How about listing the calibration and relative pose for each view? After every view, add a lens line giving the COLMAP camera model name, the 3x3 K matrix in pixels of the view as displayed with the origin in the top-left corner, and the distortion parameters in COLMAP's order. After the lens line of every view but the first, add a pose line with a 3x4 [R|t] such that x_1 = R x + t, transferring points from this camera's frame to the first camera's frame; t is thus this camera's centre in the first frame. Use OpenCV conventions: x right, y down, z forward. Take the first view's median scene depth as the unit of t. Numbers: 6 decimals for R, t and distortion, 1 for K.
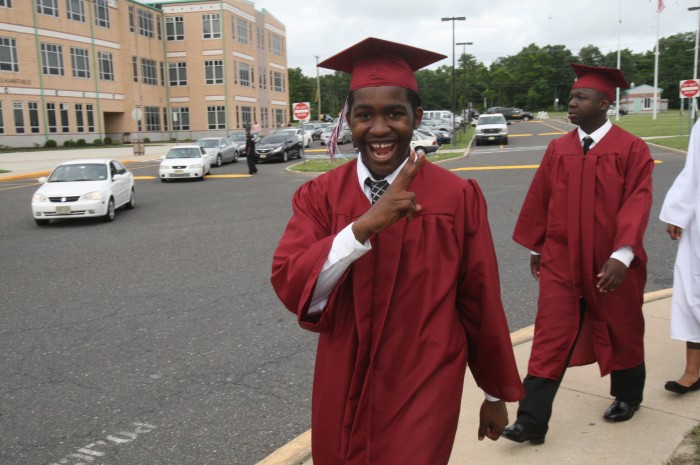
lens RADIAL K [[722.5, 0, 350.0], [0, 722.5, 232.5], [0, 0, 1]] dist [-0.024885, 0.102263]
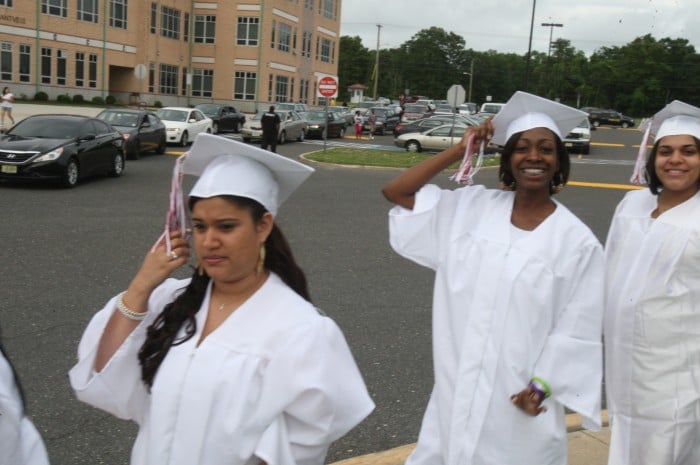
lens RADIAL K [[863.5, 0, 350.0], [0, 863.5, 232.5], [0, 0, 1]] dist [-0.022744, 0.181449]
pose [[0.991907, 0.109832, -0.063703, 0.017797], [-0.110133, 0.993916, -0.001223, -0.003685], [0.063181, 0.008229, 0.997968, 0.019155]]
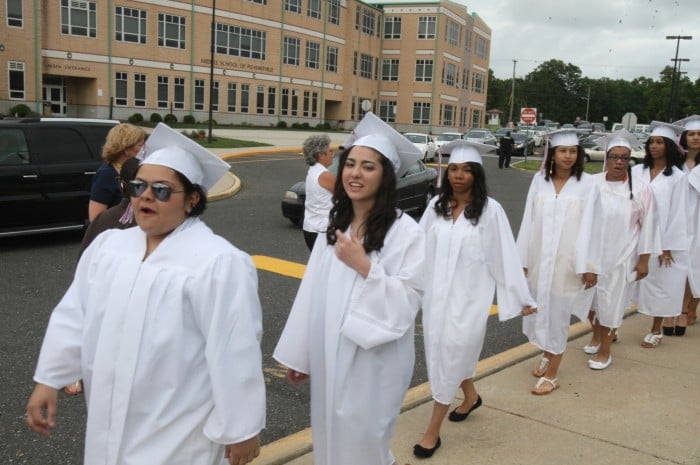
lens RADIAL K [[722.5, 0, 350.0], [0, 722.5, 232.5], [0, 0, 1]] dist [-0.024885, 0.102263]
pose [[0.968262, 0.118027, -0.220313, -0.032525], [-0.117208, 0.992965, 0.016834, 0.011517], [0.220749, 0.009522, 0.975284, -0.068874]]
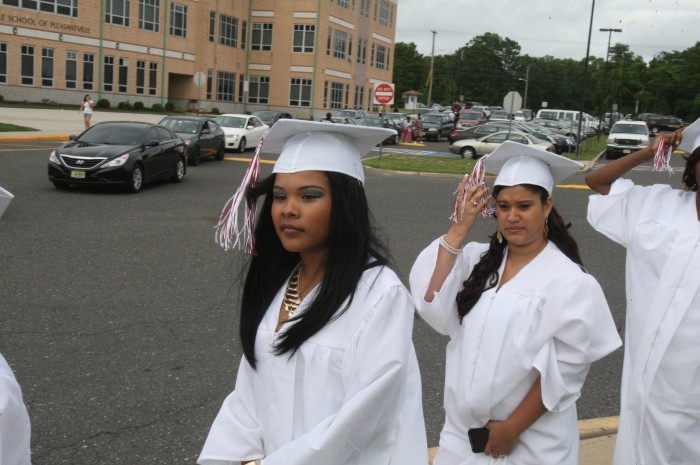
lens RADIAL K [[863.5, 0, 350.0], [0, 863.5, 232.5], [0, 0, 1]] dist [-0.022744, 0.181449]
pose [[0.985251, 0.116973, -0.124895, 0.016908], [-0.118047, 0.993007, -0.001209, -0.003379], [0.123880, 0.015934, 0.992169, 0.015668]]
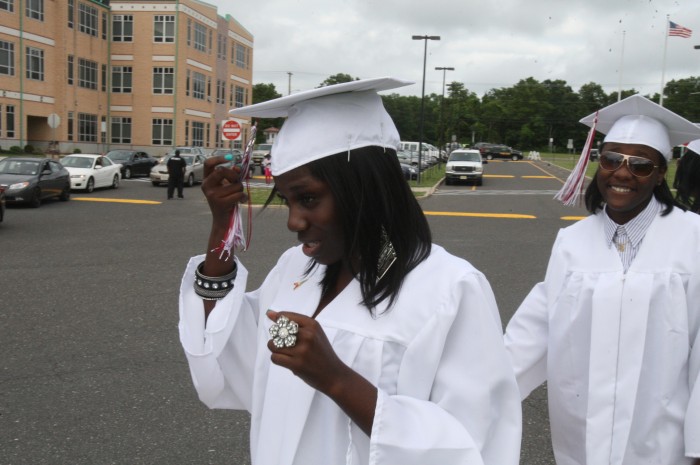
lens RADIAL K [[792.4, 0, 350.0], [0, 792.4, 232.5], [0, 0, 1]] dist [-0.015758, 0.108292]
pose [[0.997297, 0.067868, 0.028146, 0.025369], [-0.066492, 0.996668, -0.047231, -0.007231], [-0.031258, 0.045232, 0.998487, 0.038577]]
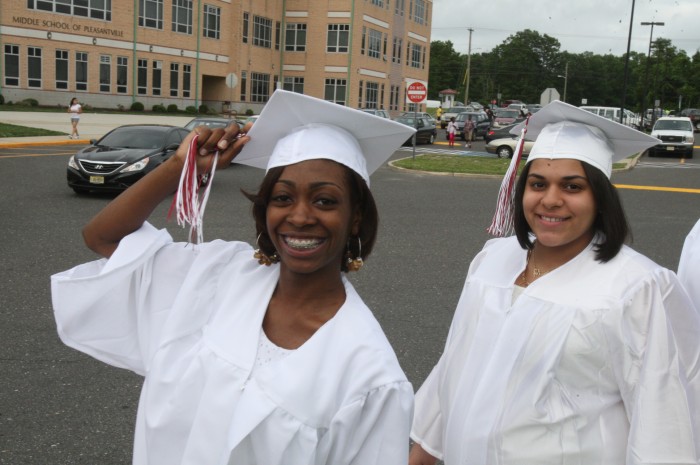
lens RADIAL K [[863.5, 0, 350.0], [0, 863.5, 232.5], [0, 0, 1]] dist [-0.022744, 0.181449]
pose [[0.979540, 0.109664, -0.168745, 0.018274], [-0.110627, 0.993855, 0.003711, -0.005163], [0.168115, 0.015033, 0.985653, 0.027268]]
